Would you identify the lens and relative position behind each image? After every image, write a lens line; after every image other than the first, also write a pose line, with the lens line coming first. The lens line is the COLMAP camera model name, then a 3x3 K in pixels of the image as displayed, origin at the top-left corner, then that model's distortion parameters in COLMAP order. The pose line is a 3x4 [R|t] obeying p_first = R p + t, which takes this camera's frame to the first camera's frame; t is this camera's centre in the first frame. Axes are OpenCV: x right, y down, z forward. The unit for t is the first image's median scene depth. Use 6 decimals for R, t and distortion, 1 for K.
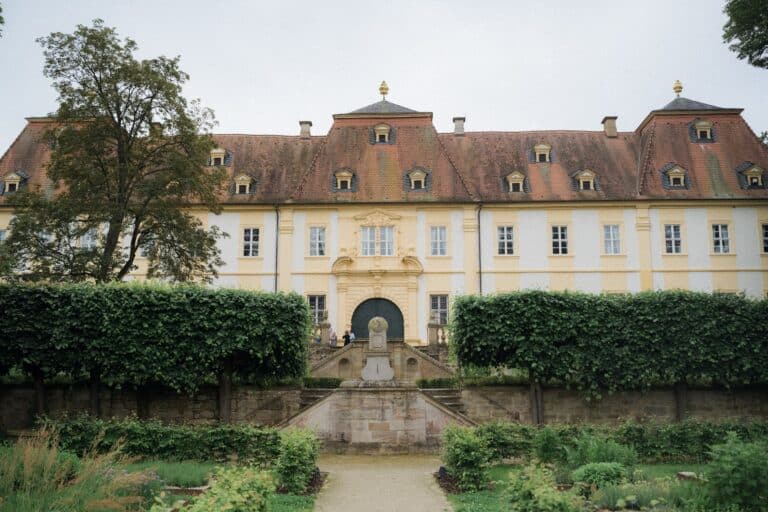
lens RADIAL K [[807.2, 0, 396.5], [0, 807.2, 255.3], [0, 0, 1]] dist [-0.043343, 0.044803]
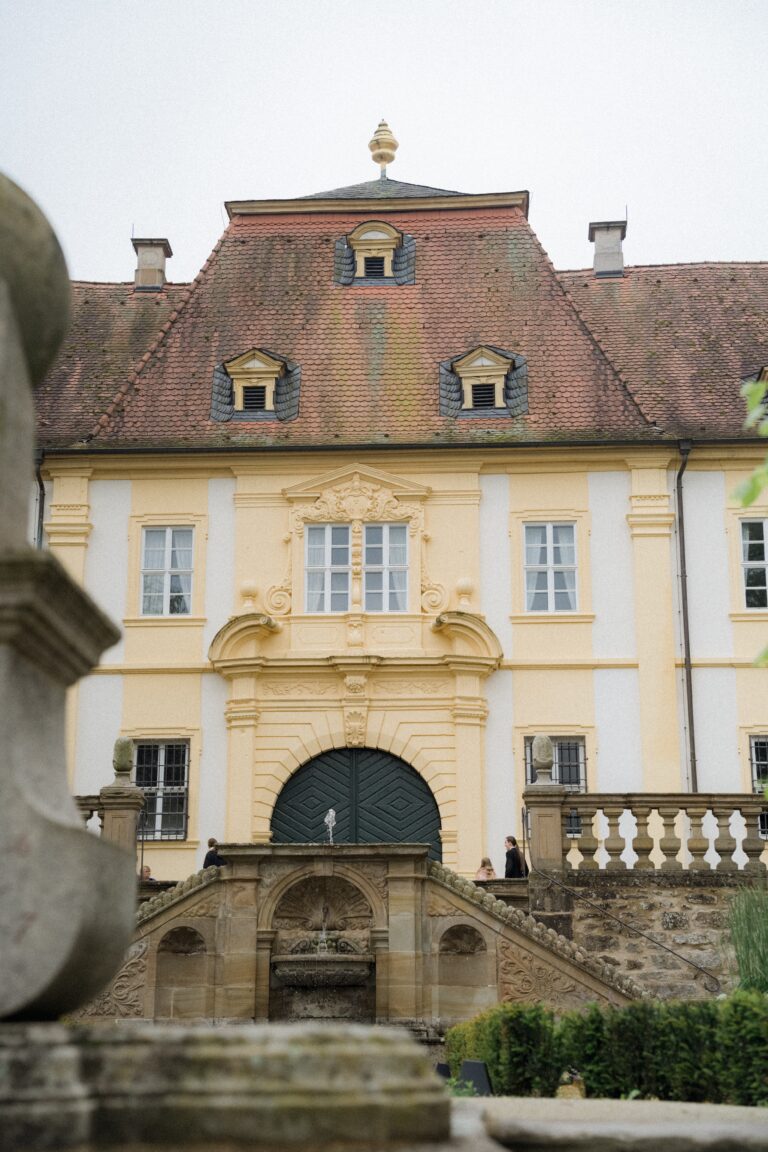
lens RADIAL K [[1772.1, 0, 384.0], [0, 1772.1, 576.0], [0, 0, 1]] dist [0.232796, 0.066361]
pose [[0.999507, -0.003613, -0.031190, 0.008768], [0.000783, 0.995918, -0.090260, 0.047917], [0.031389, 0.090191, 0.995430, 0.308040]]
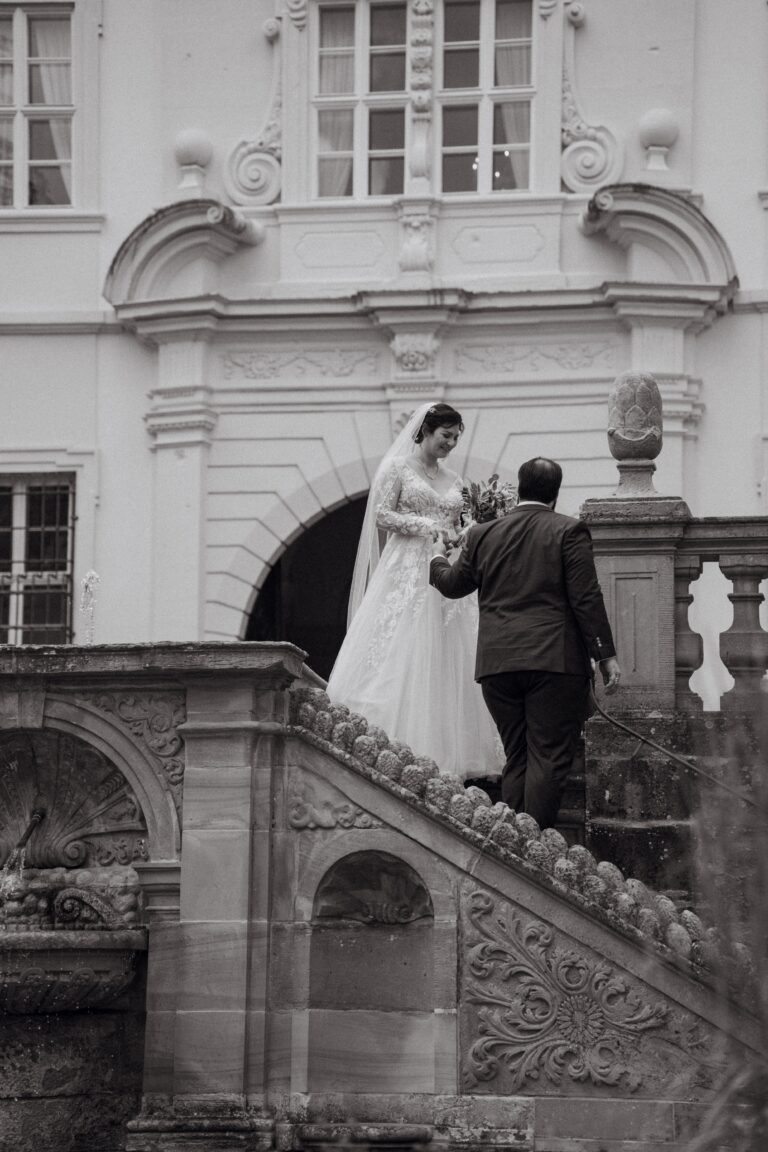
lens RADIAL K [[3050.2, 0, 388.3], [0, 3050.2, 592.3], [0, 0, 1]] dist [0.911549, 0.239057]
pose [[0.990420, -0.006750, -0.137921, 0.046408], [0.008959, 0.999841, 0.015404, 0.061953], [0.137795, -0.016492, 0.990323, 0.441347]]
